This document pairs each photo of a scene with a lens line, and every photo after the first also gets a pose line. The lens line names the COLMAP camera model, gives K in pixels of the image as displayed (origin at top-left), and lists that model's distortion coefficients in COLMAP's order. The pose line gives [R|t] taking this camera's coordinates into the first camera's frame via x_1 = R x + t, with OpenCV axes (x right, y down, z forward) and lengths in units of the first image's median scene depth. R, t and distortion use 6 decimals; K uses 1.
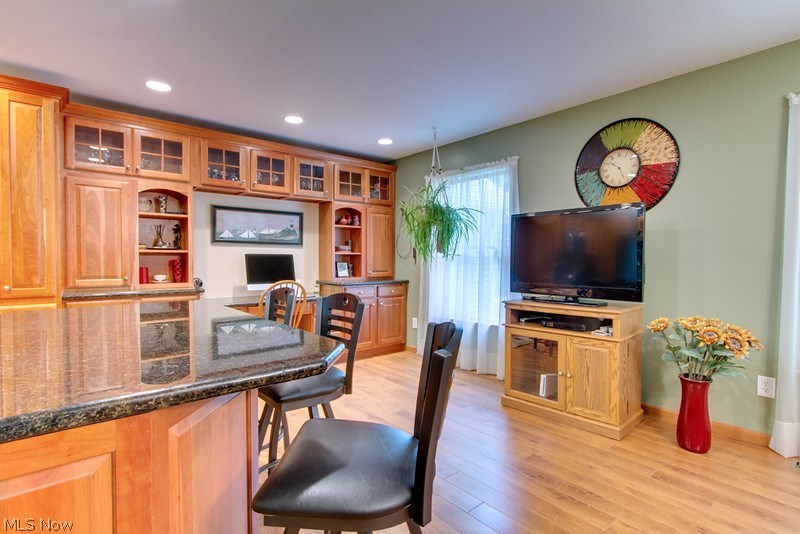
lens RADIAL K [[390.7, 0, 402.3], [0, 390.7, 266.5], [0, 0, 1]] dist [-0.004958, 0.001328]
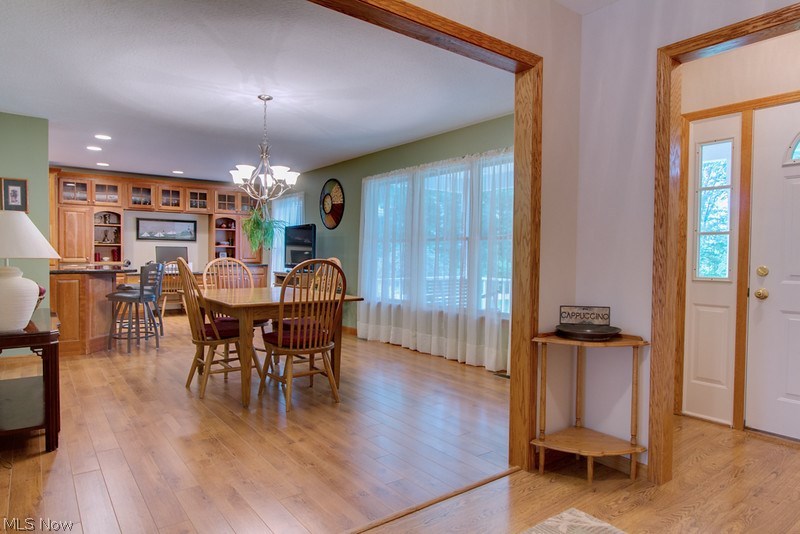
lens RADIAL K [[495.4, 0, 396.6], [0, 495.4, 268.2], [0, 0, 1]] dist [0.020524, 0.001516]
pose [[0.996655, 0.011099, -0.080972, 0.930511], [-0.010364, 0.999901, 0.009497, 0.036183], [0.081069, -0.008626, 0.996671, -1.227988]]
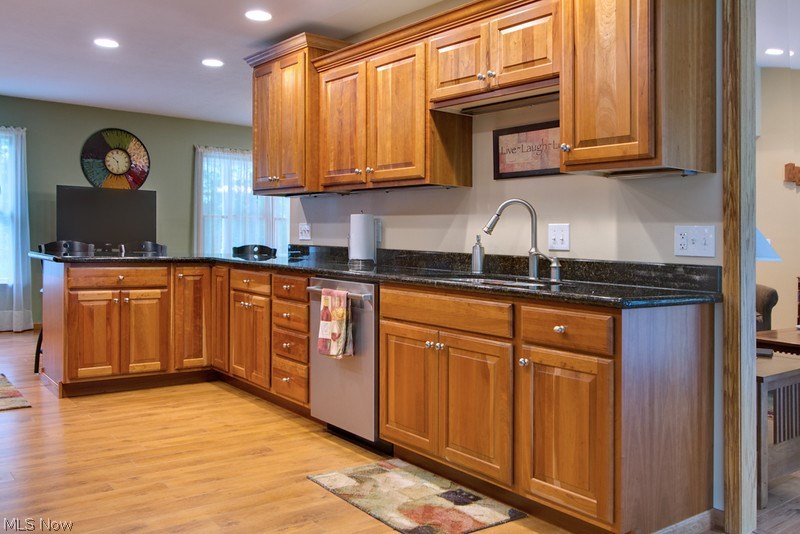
lens RADIAL K [[749.1, 0, 399.5], [0, 749.1, 264.9], [0, 0, 1]] dist [-0.003639, 0.000000]
pose [[0.047324, -0.008505, 0.998843, -1.885055], [0.019190, 0.999787, 0.007604, 0.116110], [-0.998695, 0.018808, 0.047477, -0.163875]]
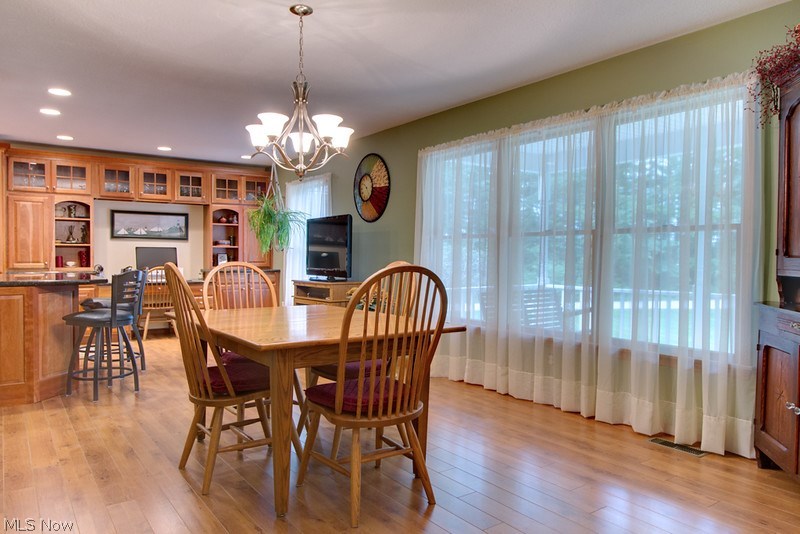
lens RADIAL K [[565.8, 0, 402.0], [0, 565.8, 268.0], [0, 0, 1]] dist [0.013457, -0.000482]
pose [[0.995264, 0.005556, -0.097053, 0.751780], [-0.005262, 0.999981, 0.003283, 0.030888], [0.097070, -0.002757, 0.995274, -0.904549]]
